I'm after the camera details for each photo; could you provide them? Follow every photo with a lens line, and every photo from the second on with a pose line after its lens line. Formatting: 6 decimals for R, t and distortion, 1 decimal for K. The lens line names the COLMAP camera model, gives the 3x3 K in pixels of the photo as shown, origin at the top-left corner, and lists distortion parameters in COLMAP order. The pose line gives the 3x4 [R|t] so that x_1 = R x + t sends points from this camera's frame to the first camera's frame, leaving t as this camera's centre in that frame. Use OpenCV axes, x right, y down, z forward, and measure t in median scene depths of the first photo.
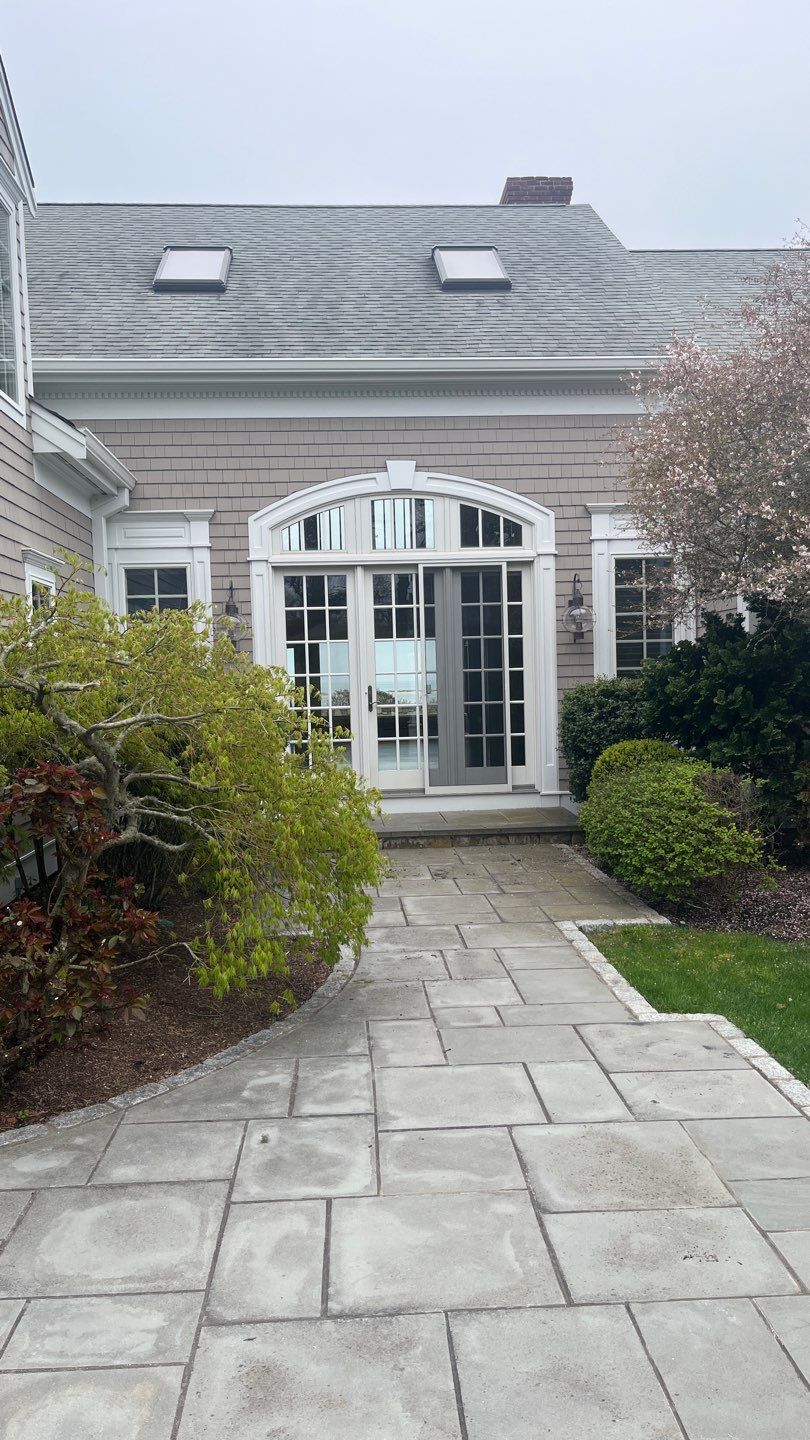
lens RADIAL K [[1086.0, 0, 410.5], [0, 1086.0, 721.2], [0, 0, 1]] dist [0.051621, -0.056480]
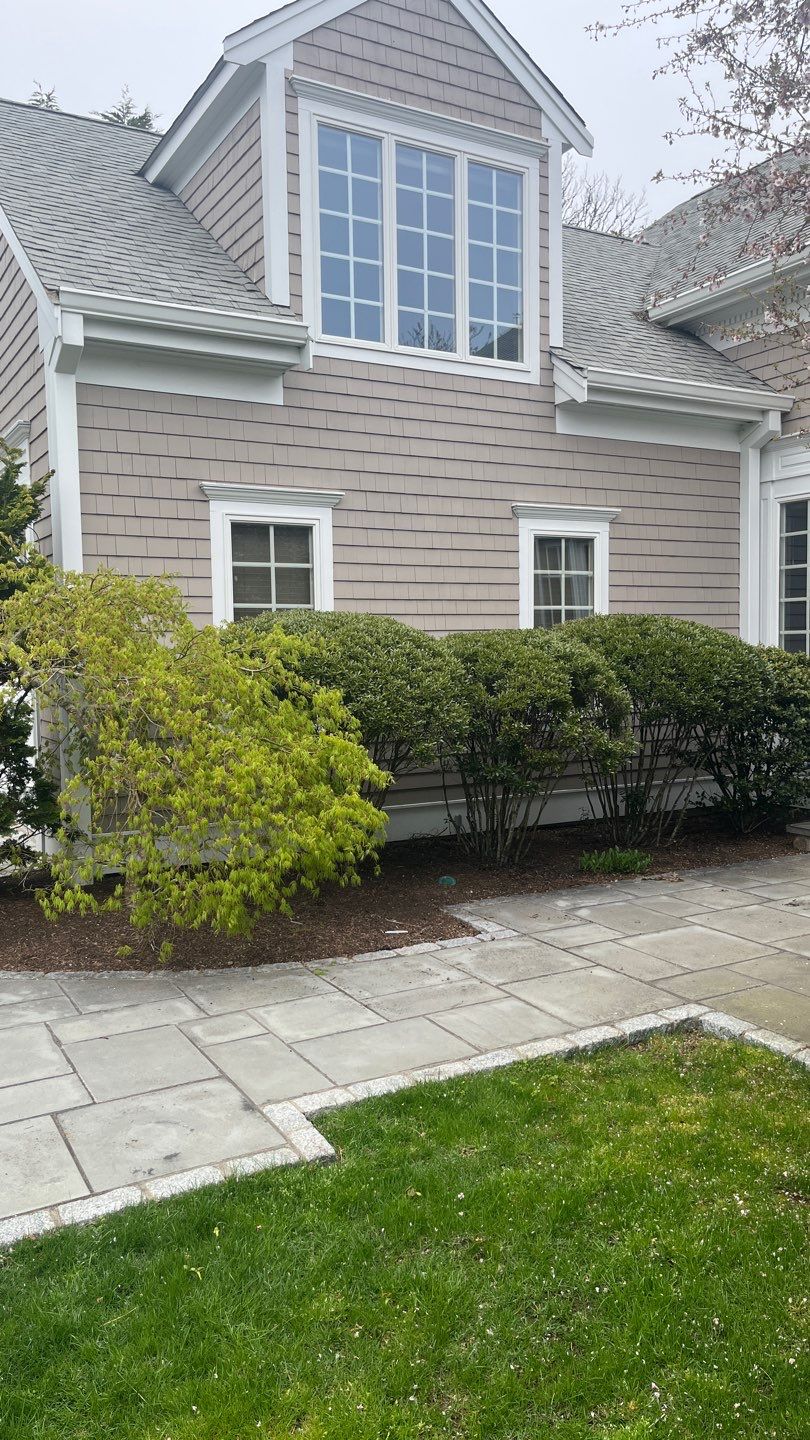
lens RADIAL K [[1086.0, 0, 408.0], [0, 1086.0, 719.5], [0, 0, 1]] dist [0.051621, -0.056480]
pose [[0.431663, 0.078957, -0.898573, 0.822329], [-0.033714, 0.996878, 0.071400, -0.039743], [0.901405, -0.000526, 0.432977, 0.703691]]
